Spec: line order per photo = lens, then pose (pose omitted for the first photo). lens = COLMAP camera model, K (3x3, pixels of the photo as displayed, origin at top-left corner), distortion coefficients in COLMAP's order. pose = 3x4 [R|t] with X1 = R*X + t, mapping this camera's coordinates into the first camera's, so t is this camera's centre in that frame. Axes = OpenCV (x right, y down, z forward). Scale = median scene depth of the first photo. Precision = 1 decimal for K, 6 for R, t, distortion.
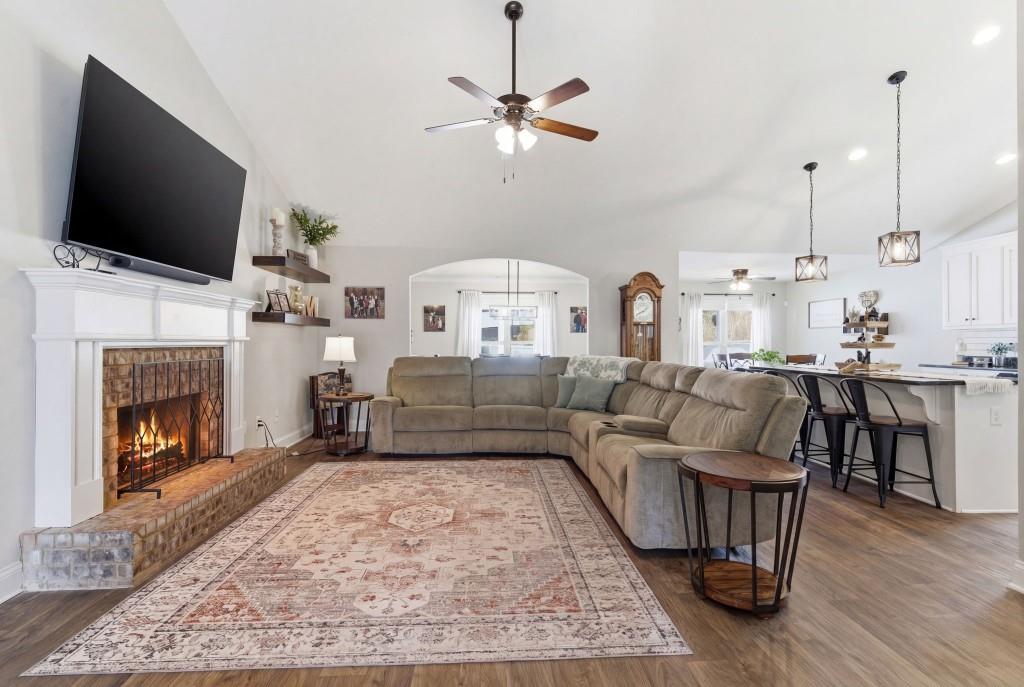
lens RADIAL K [[488.6, 0, 511.9], [0, 488.6, 343.2], [0, 0, 1]] dist [-0.001131, -0.000602]
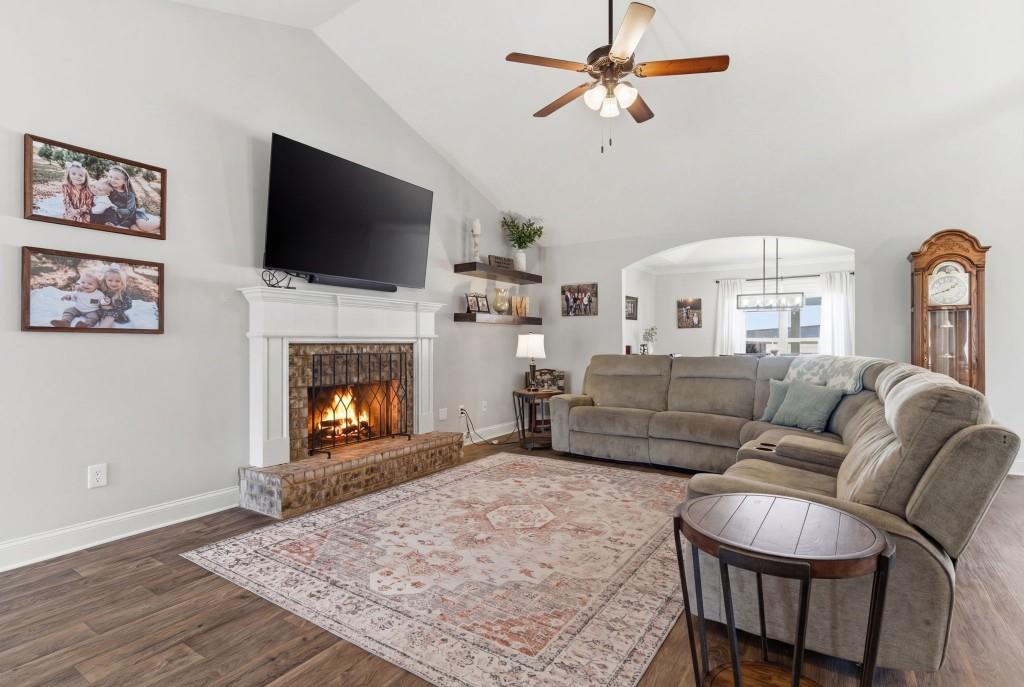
lens RADIAL K [[503.8, 0, 512.9], [0, 503.8, 346.6], [0, 0, 1]] dist [-0.002103, 0.002226]
pose [[0.798222, -0.000025, -0.602364, 0.335929], [0.003856, 0.999980, 0.005069, 0.009685], [0.602351, -0.006369, 0.798206, 0.159058]]
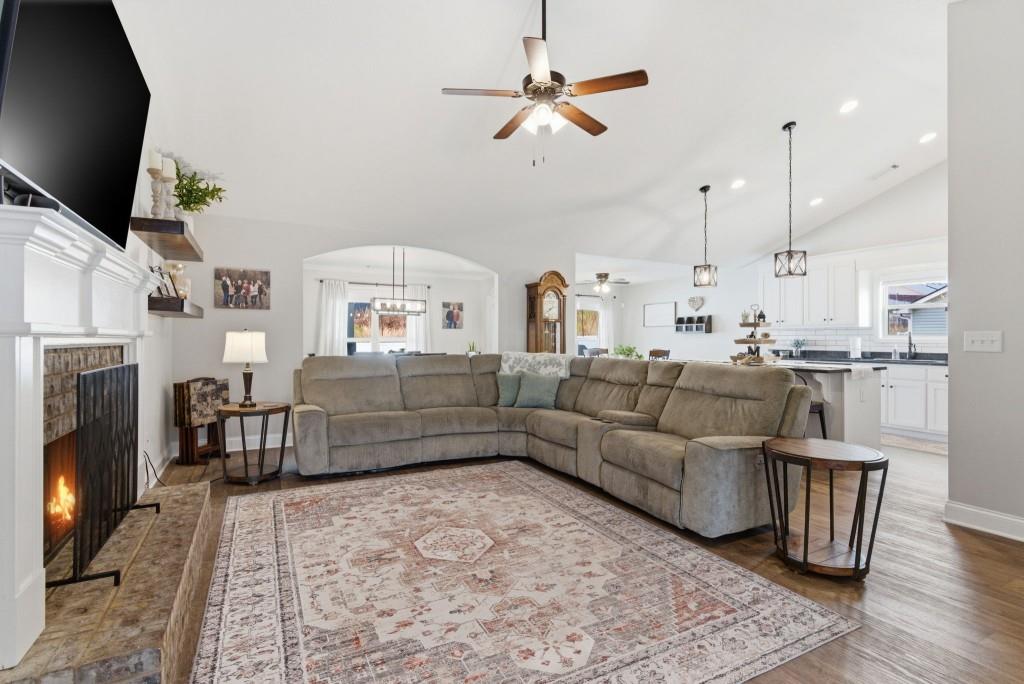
lens RADIAL K [[488.6, 0, 511.7], [0, 488.6, 339.5], [0, 0, 1]] dist [-0.001131, -0.000602]
pose [[0.913576, 0.000058, 0.406667, -0.361886], [0.000303, 1.000000, -0.000822, 0.000117], [-0.406667, 0.000874, 0.913576, 0.149777]]
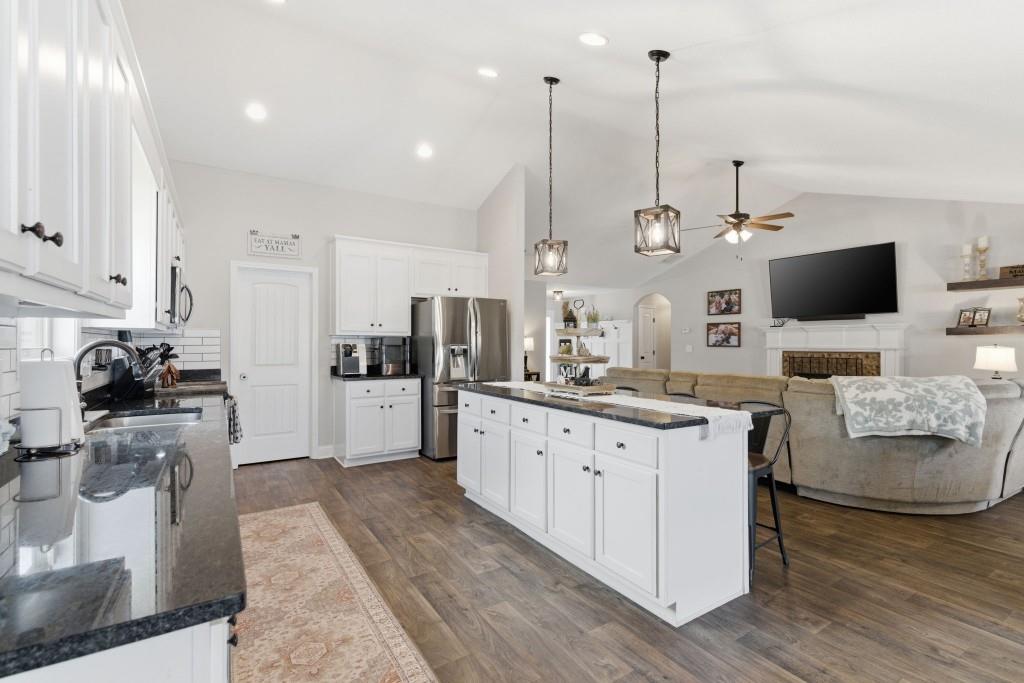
lens RADIAL K [[488.6, 0, 519.8], [0, 488.6, 342.0], [0, 0, 1]] dist [-0.001131, -0.000602]
pose [[-0.879558, -0.001686, -0.475788, 1.288051], [-0.001481, 0.999999, -0.000806, -0.026717], [0.475789, -0.000004, -0.879560, 1.857688]]
